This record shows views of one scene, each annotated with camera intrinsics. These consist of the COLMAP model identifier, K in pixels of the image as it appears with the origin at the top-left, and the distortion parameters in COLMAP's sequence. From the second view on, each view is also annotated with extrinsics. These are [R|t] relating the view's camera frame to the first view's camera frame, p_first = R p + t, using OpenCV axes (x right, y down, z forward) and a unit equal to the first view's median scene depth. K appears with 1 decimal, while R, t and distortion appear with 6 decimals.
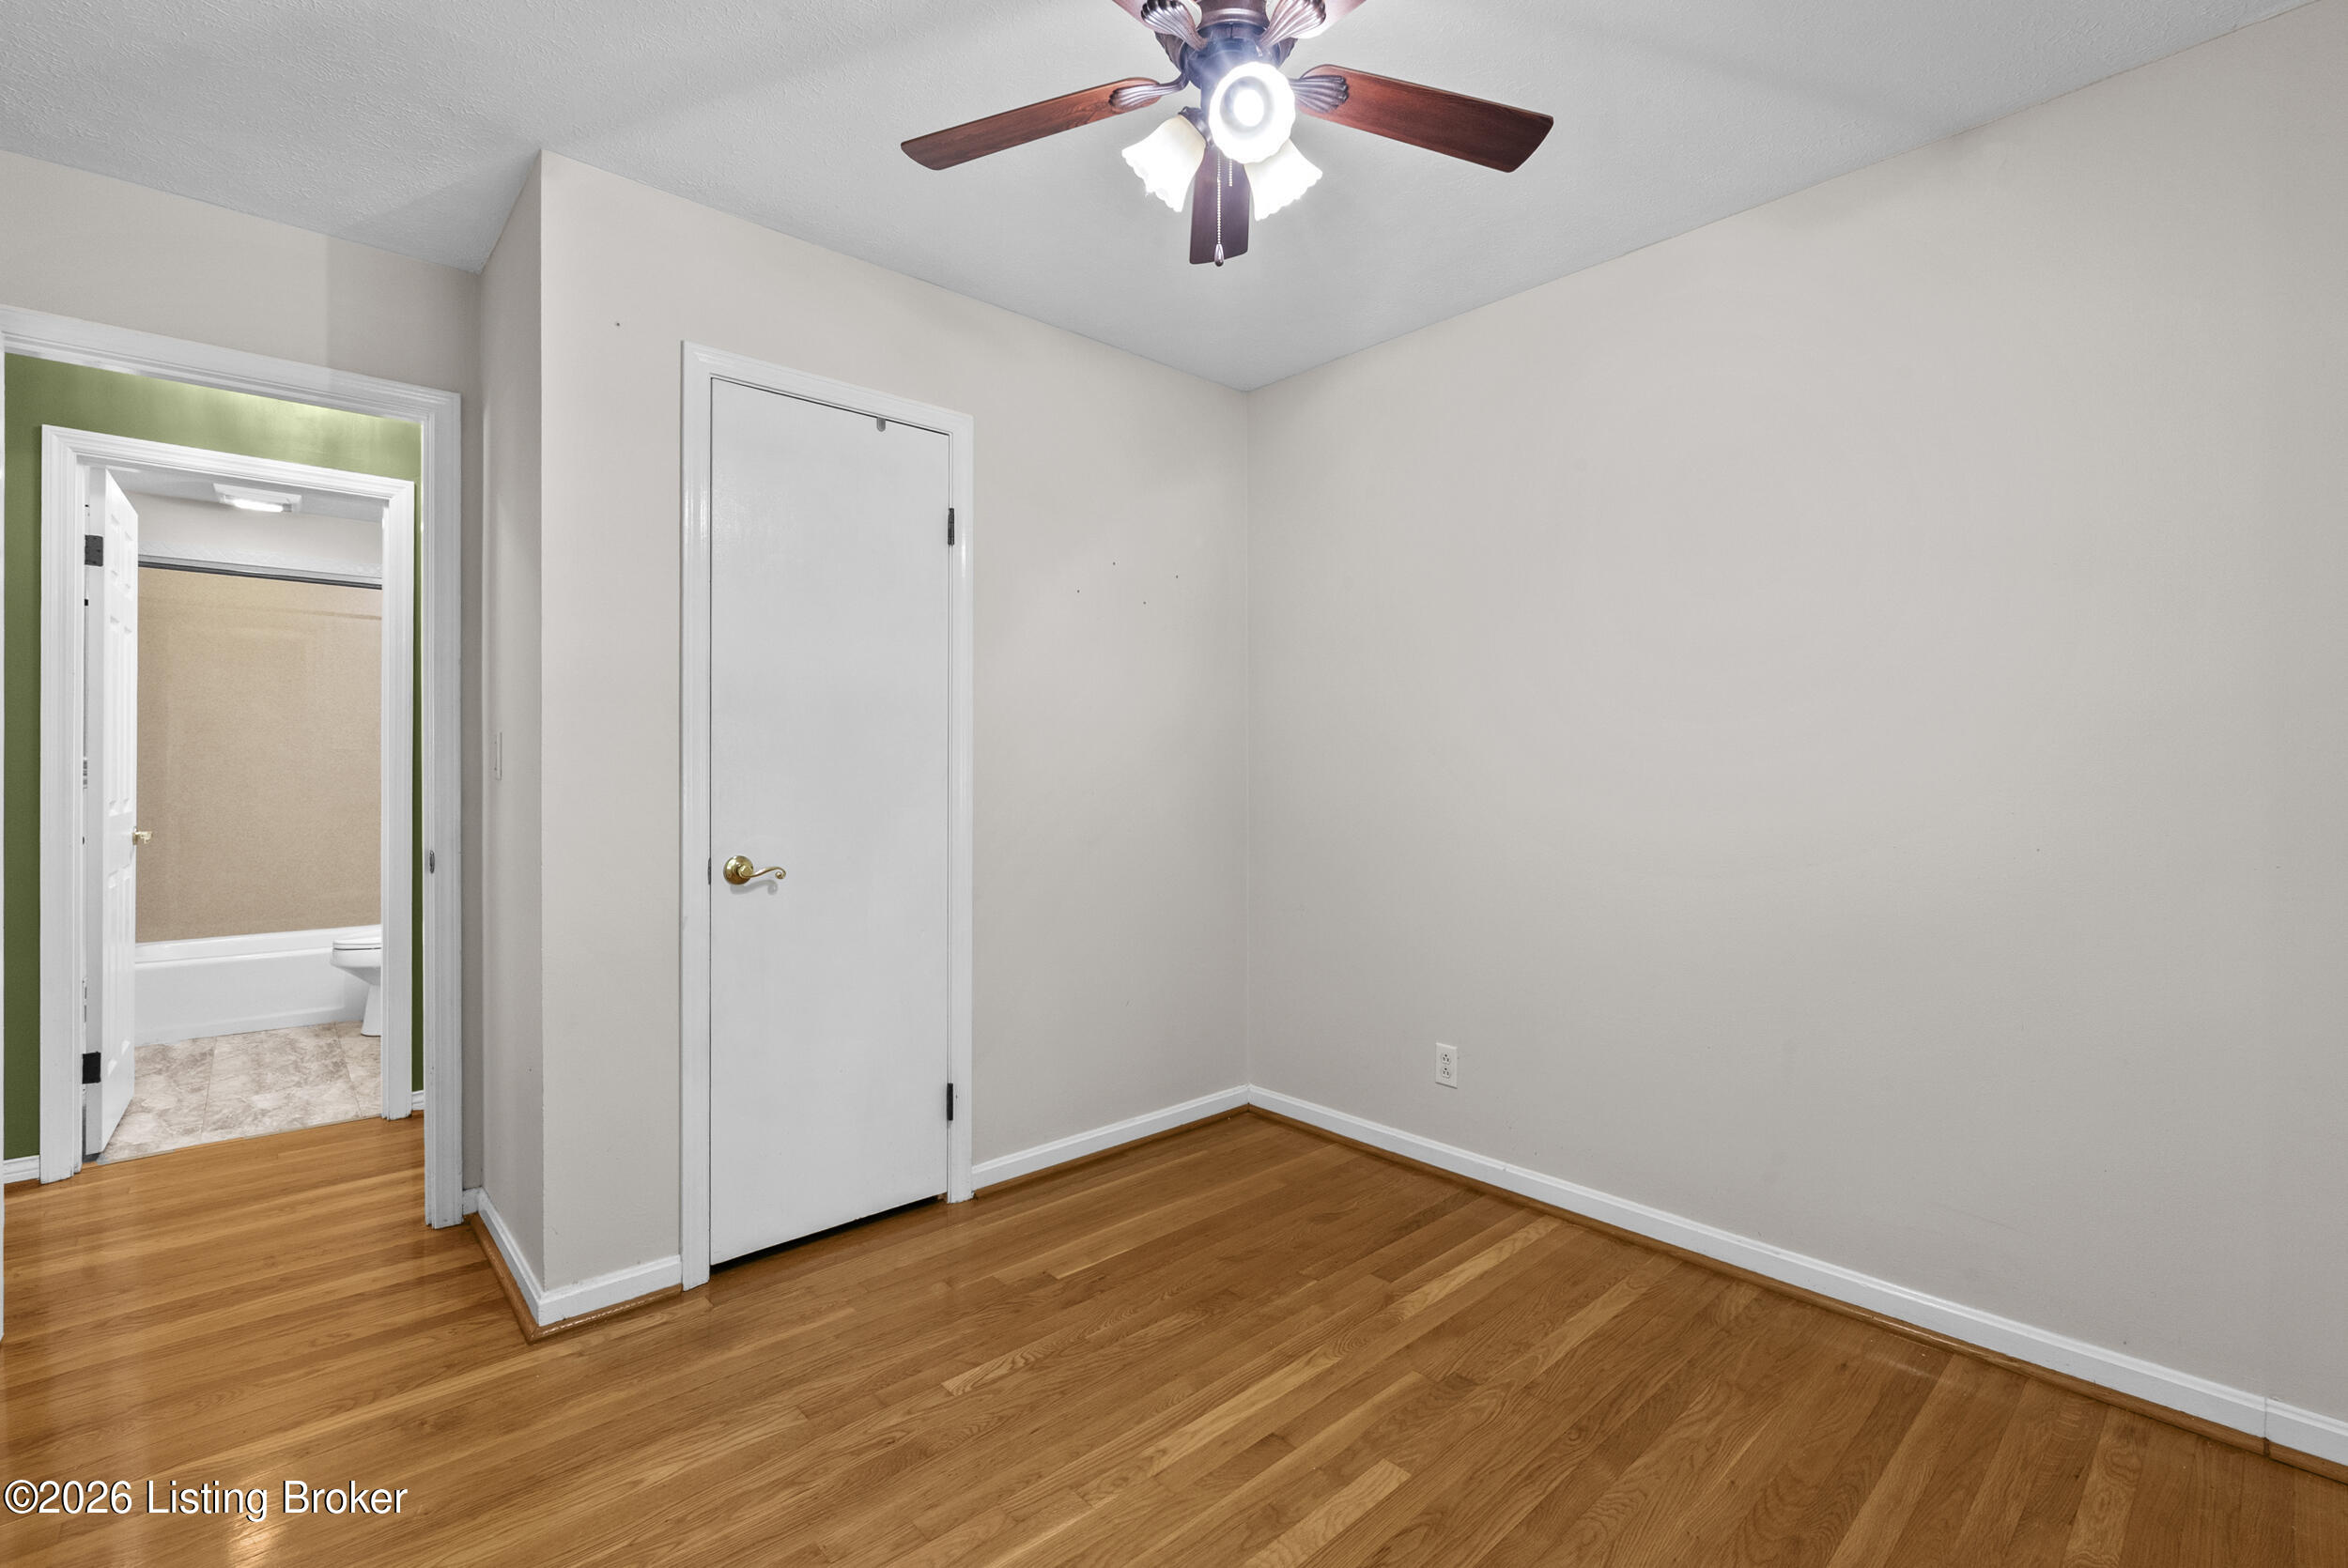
lens RADIAL K [[1037.1, 0, 1167.8], [0, 1037.1, 779.2], [0, 0, 1]] dist [-0.003006, -0.000543]
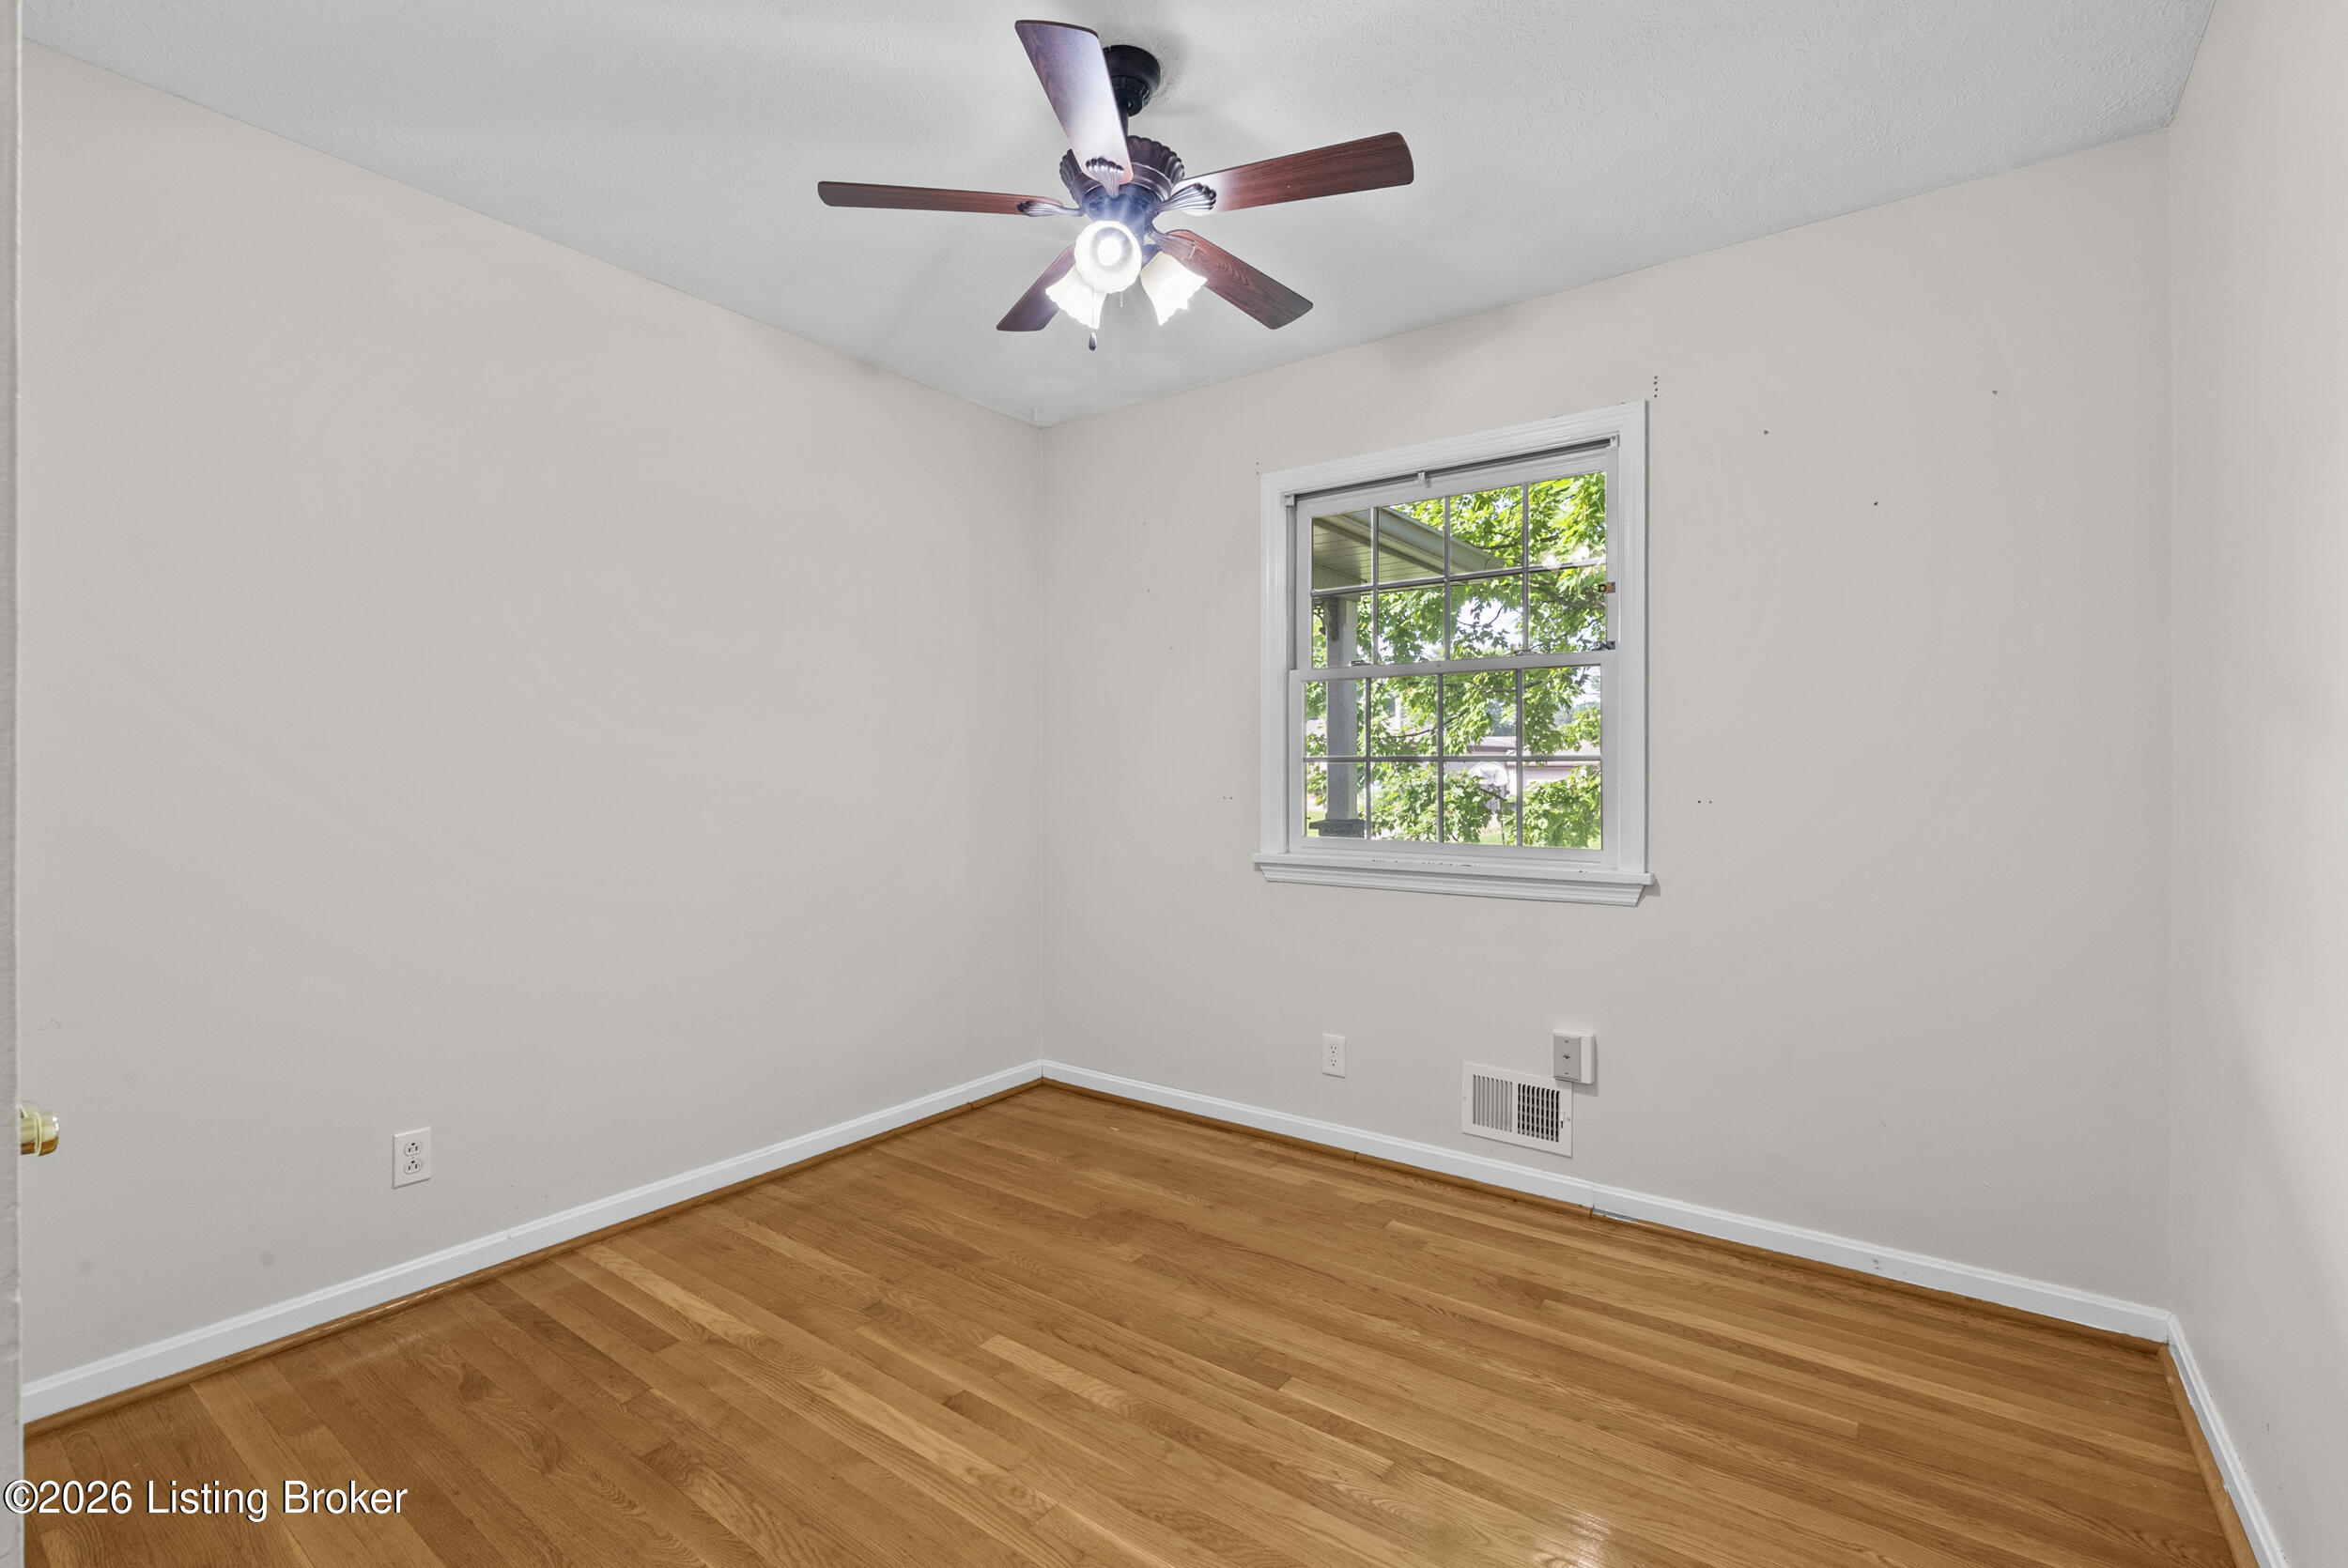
lens RADIAL K [[1037.1, 0, 1166.6], [0, 1037.1, 775.9], [0, 0, 1]] dist [-0.003006, -0.000543]
pose [[-0.203495, 0.000539, 0.979076, -0.831010], [0.012431, 0.999921, 0.002033, -0.002437], [-0.978997, 0.012584, -0.203485, 0.842555]]
